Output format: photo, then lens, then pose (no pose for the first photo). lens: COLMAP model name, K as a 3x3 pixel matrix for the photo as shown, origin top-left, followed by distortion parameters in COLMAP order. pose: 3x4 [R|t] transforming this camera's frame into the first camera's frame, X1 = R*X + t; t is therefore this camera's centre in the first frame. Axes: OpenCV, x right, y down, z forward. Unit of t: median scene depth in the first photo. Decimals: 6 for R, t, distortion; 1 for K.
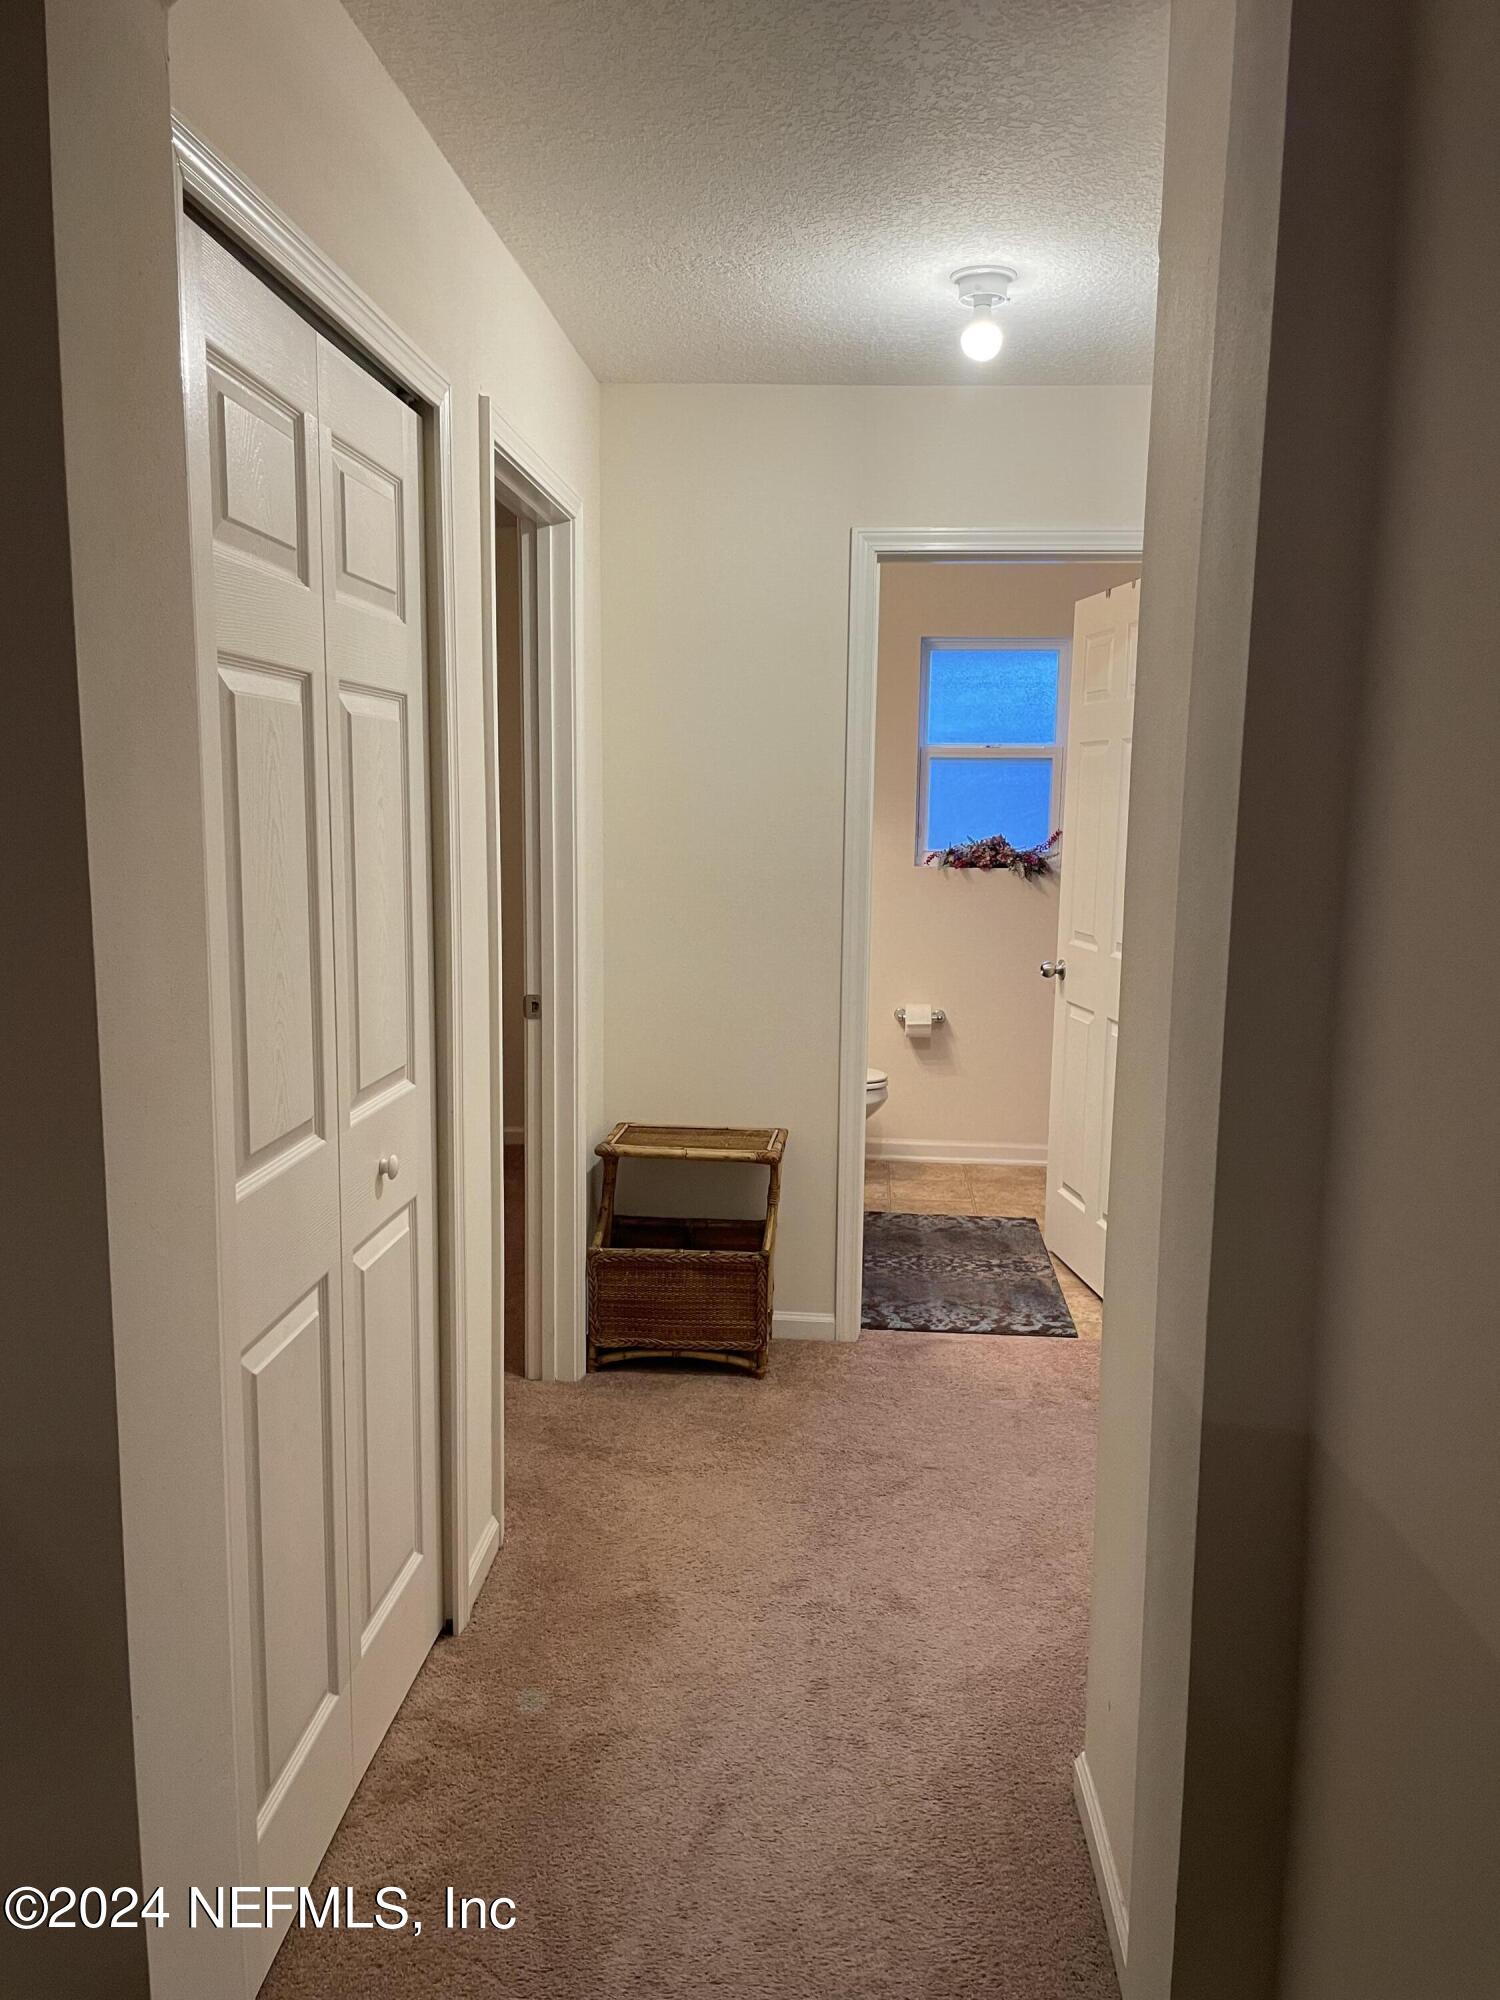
lens RADIAL K [[1526.3, 0, 749.1], [0, 1526.3, 1007.4], [0, 0, 1]] dist [0.052582, -0.075696]
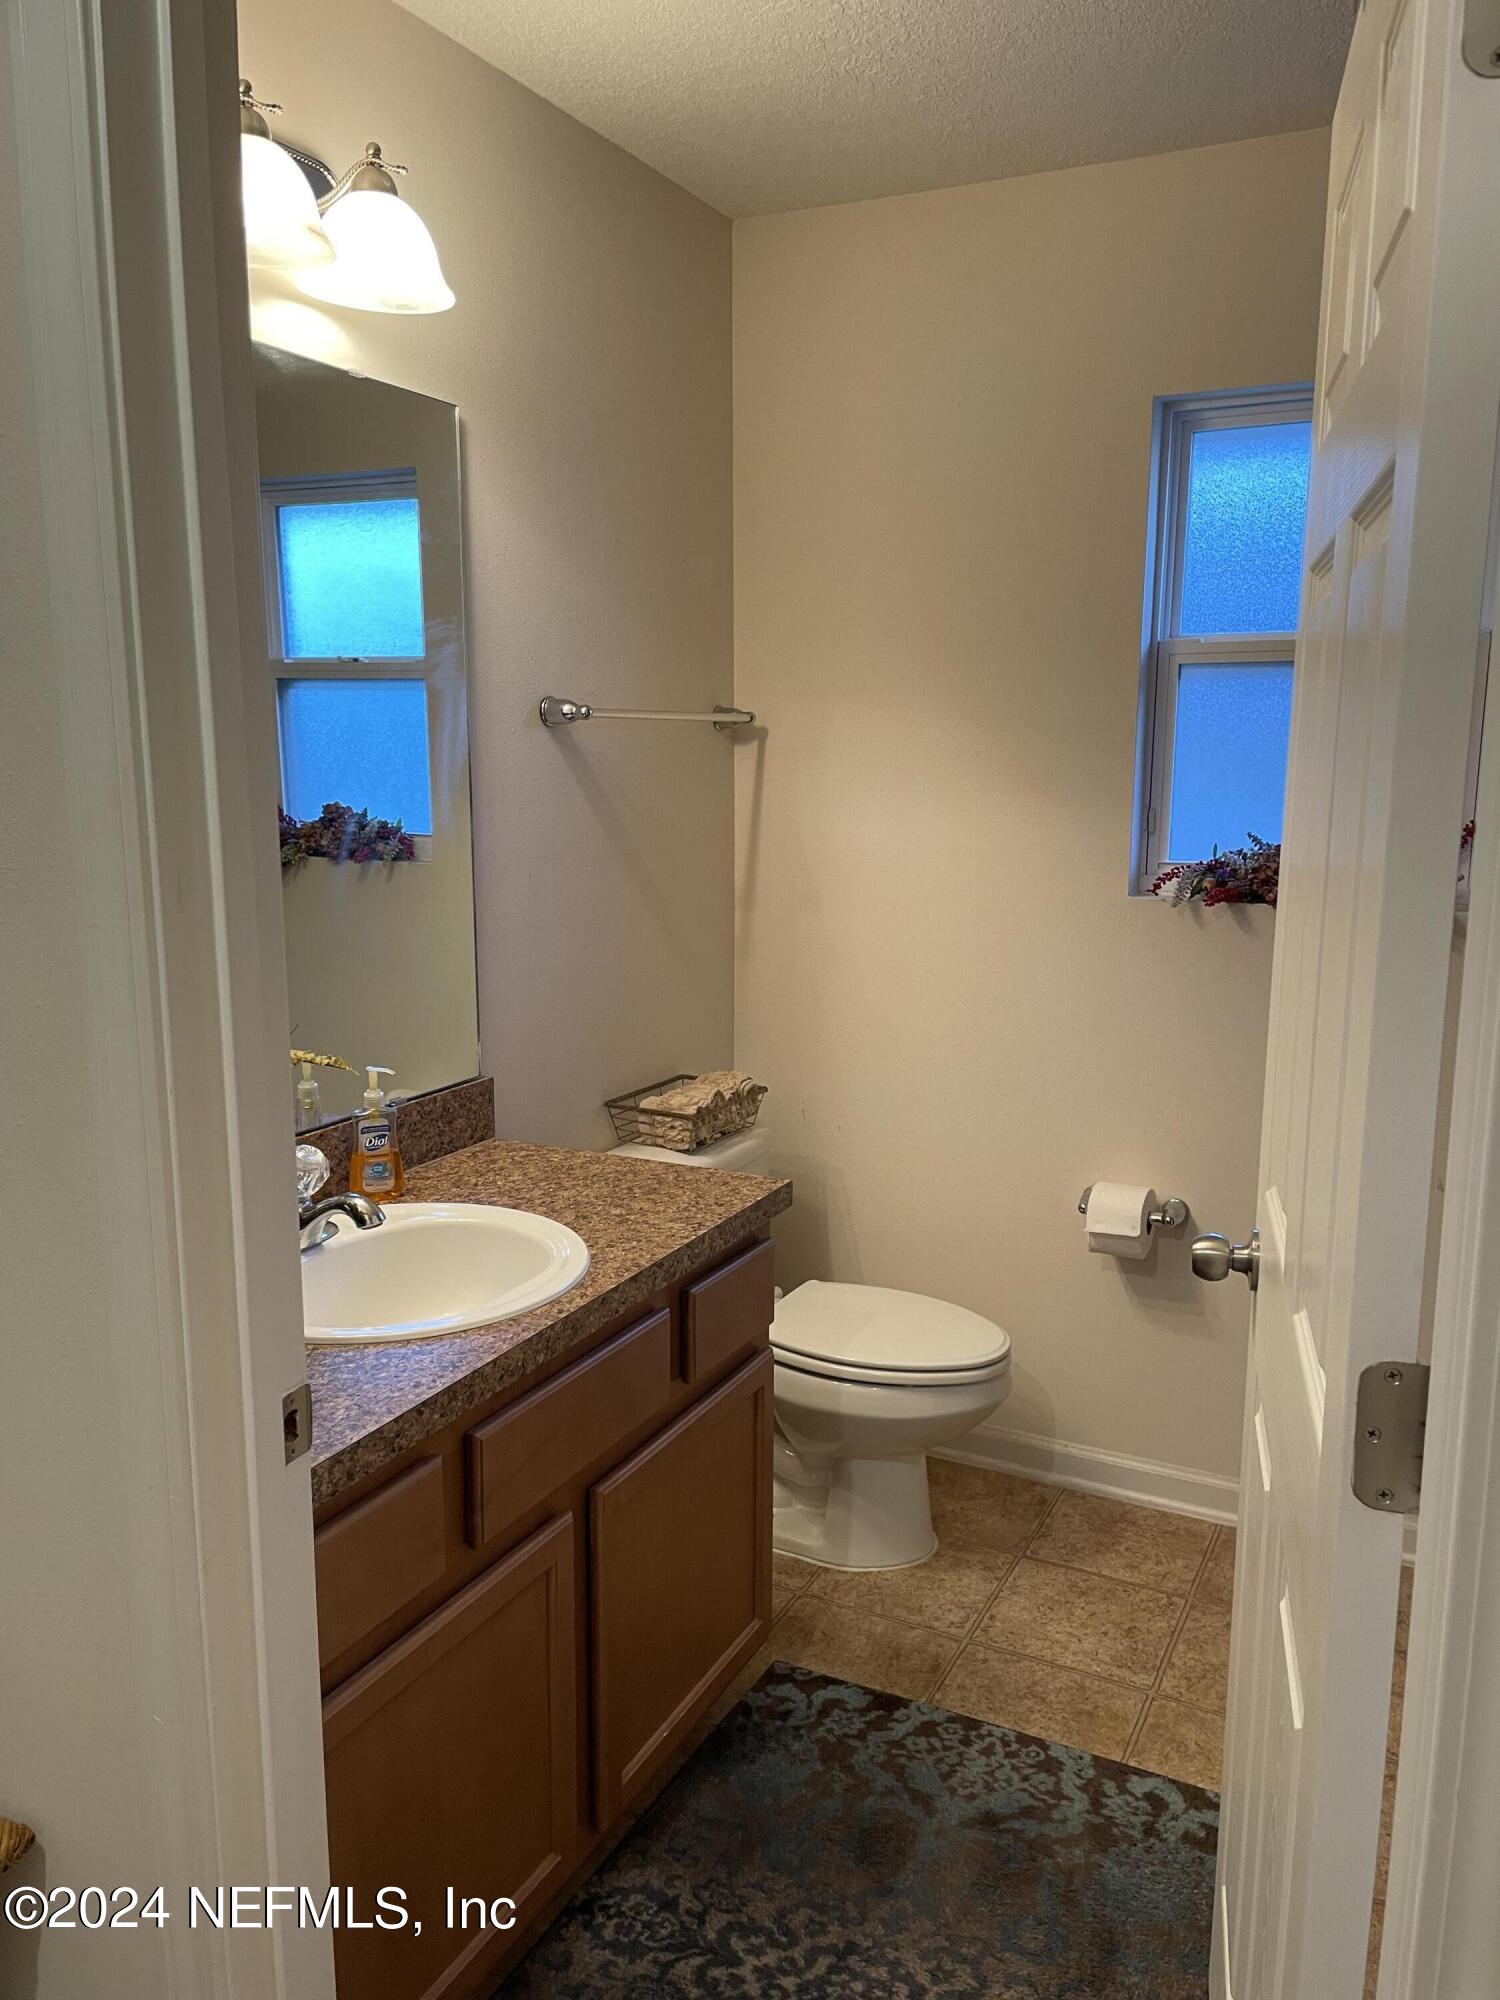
lens RADIAL K [[1526.3, 0, 759.6], [0, 1526.3, 996.1], [0, 0, 1]] dist [0.052582, -0.075696]
pose [[0.926654, 0.047232, -0.372936, 0.203666], [-0.040018, 0.998832, 0.027067, -0.078384], [0.373779, -0.010158, 0.927462, 0.578930]]
